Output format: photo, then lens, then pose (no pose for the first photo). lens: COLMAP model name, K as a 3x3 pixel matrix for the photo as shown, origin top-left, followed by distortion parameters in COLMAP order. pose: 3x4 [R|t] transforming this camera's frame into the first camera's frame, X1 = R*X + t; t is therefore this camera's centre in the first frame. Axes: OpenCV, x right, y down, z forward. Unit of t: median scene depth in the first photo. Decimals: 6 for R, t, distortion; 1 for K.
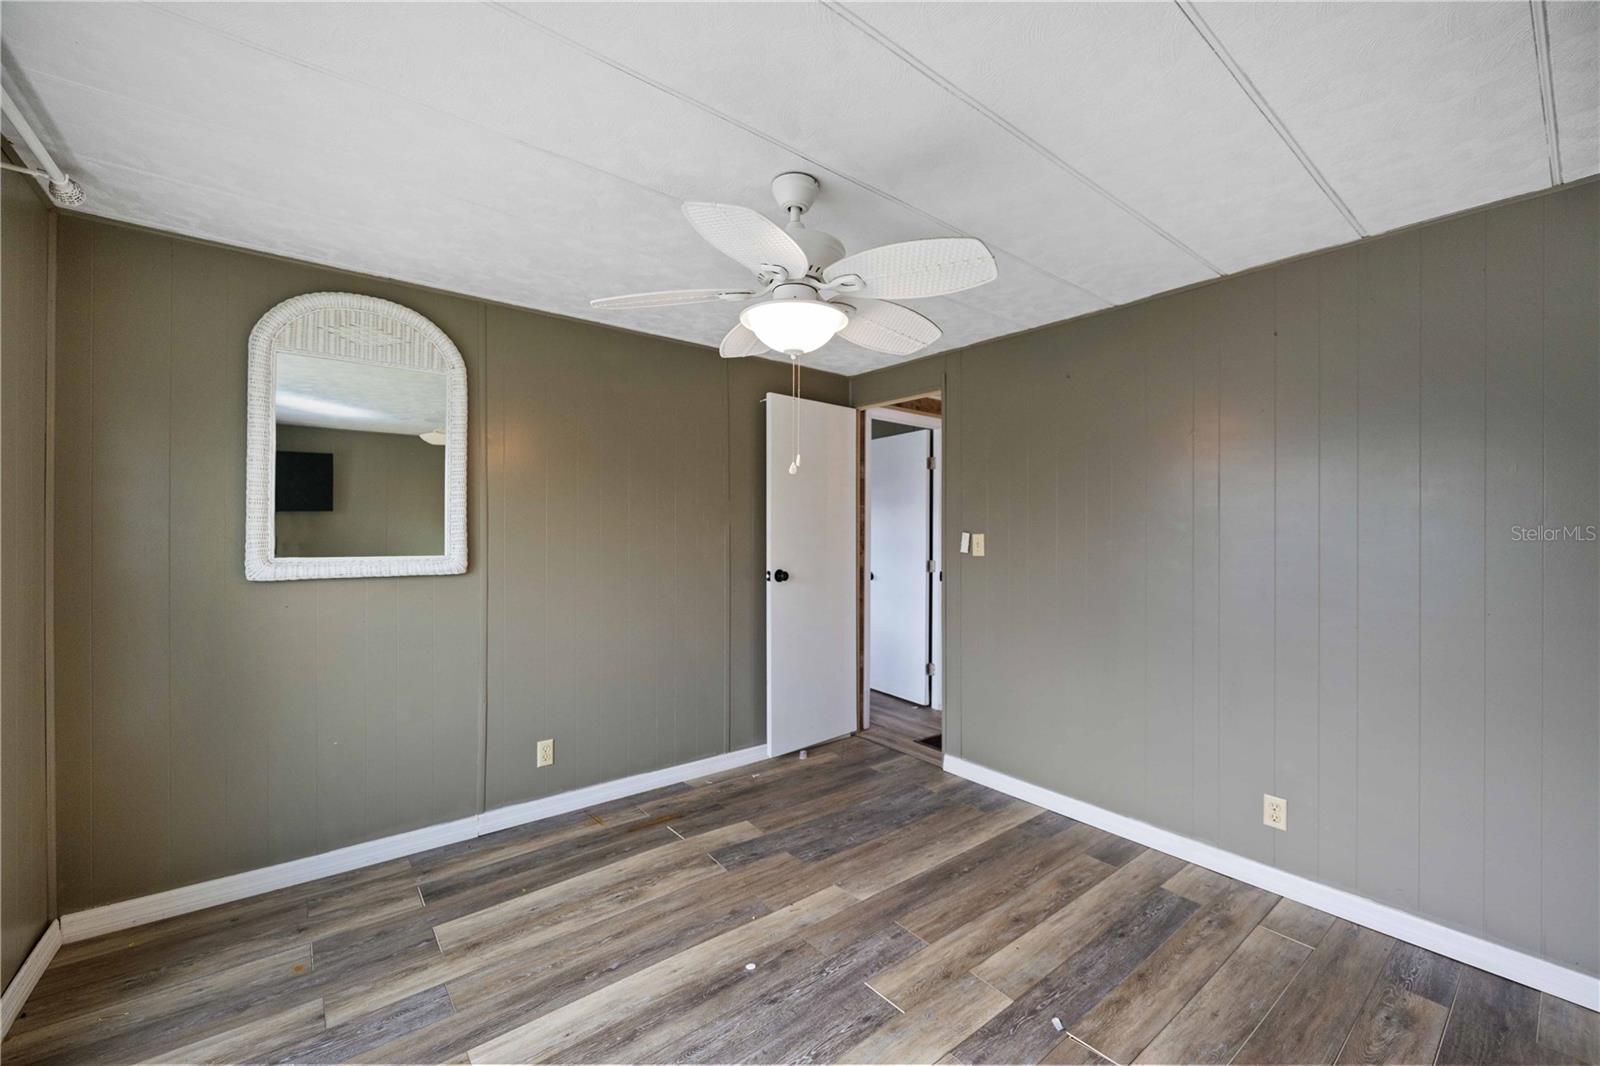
lens RADIAL K [[643.0, 0, 802.3], [0, 643.0, 531.9], [0, 0, 1]] dist [-0.003184, 0.000276]
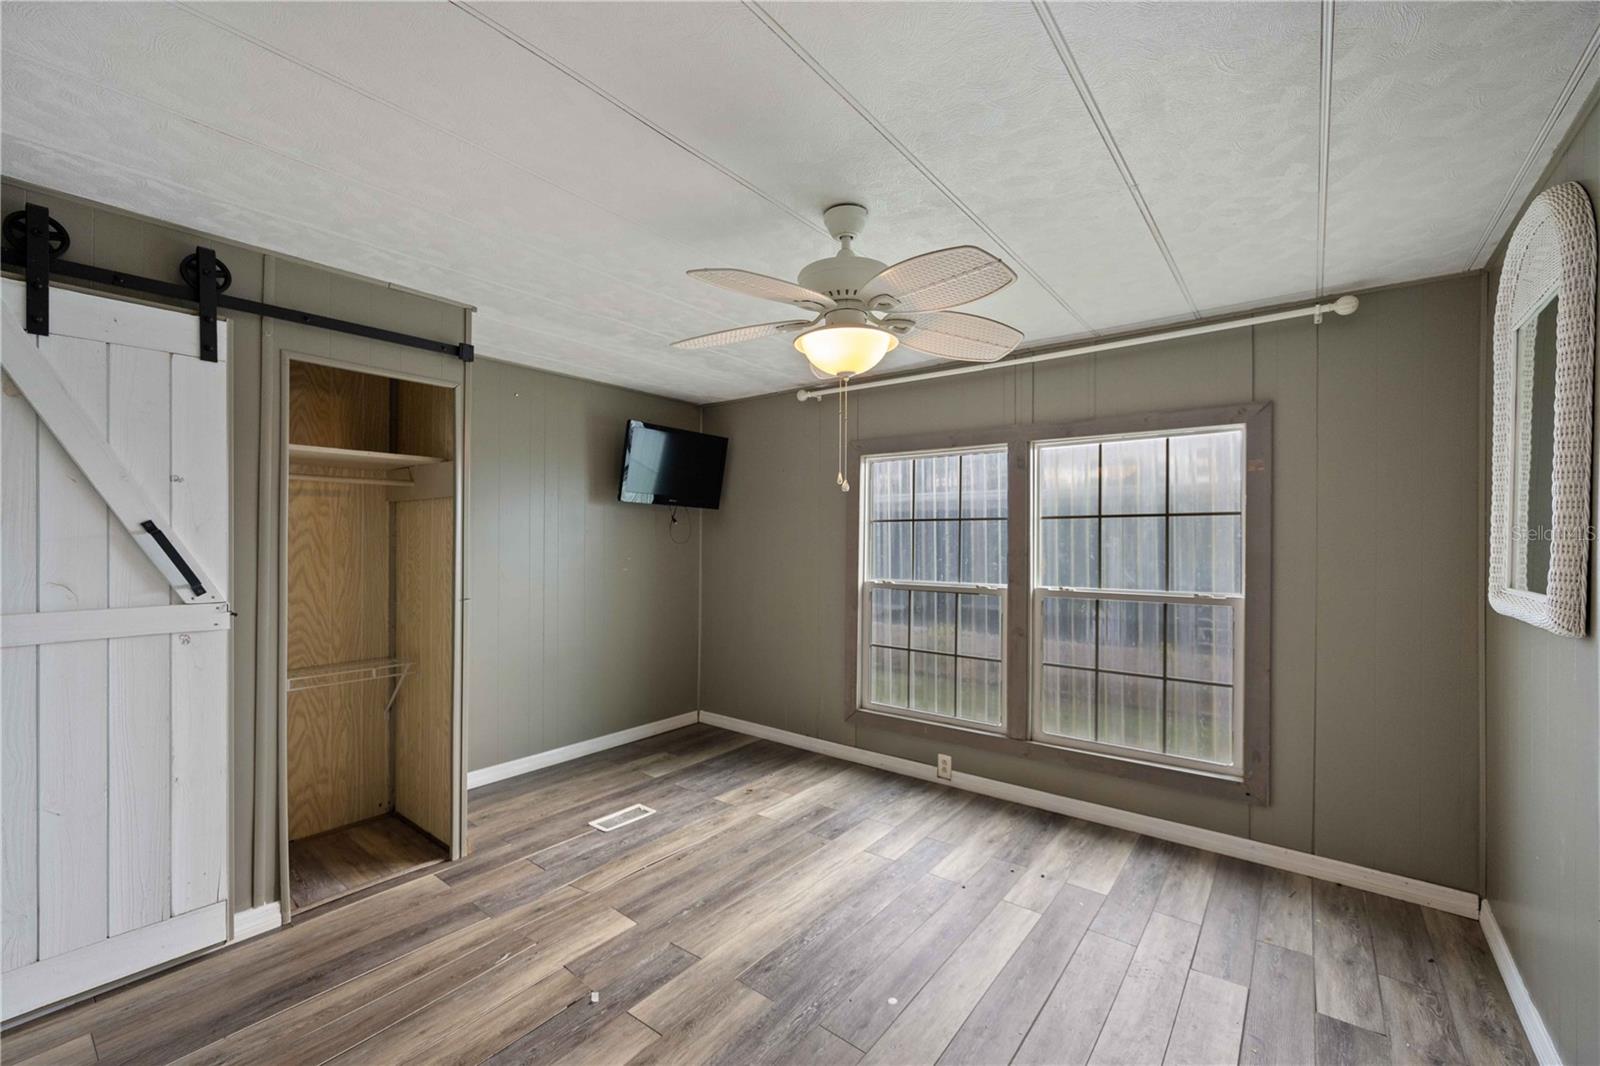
lens RADIAL K [[643.0, 0, 800.2], [0, 643.0, 538.6], [0, 0, 1]] dist [-0.003184, 0.000276]
pose [[-0.973712, -0.011403, -0.227498, 0.293064], [-0.011335, 0.999934, -0.001606, -0.012469], [0.227502, 0.001015, -0.973777, 1.986863]]
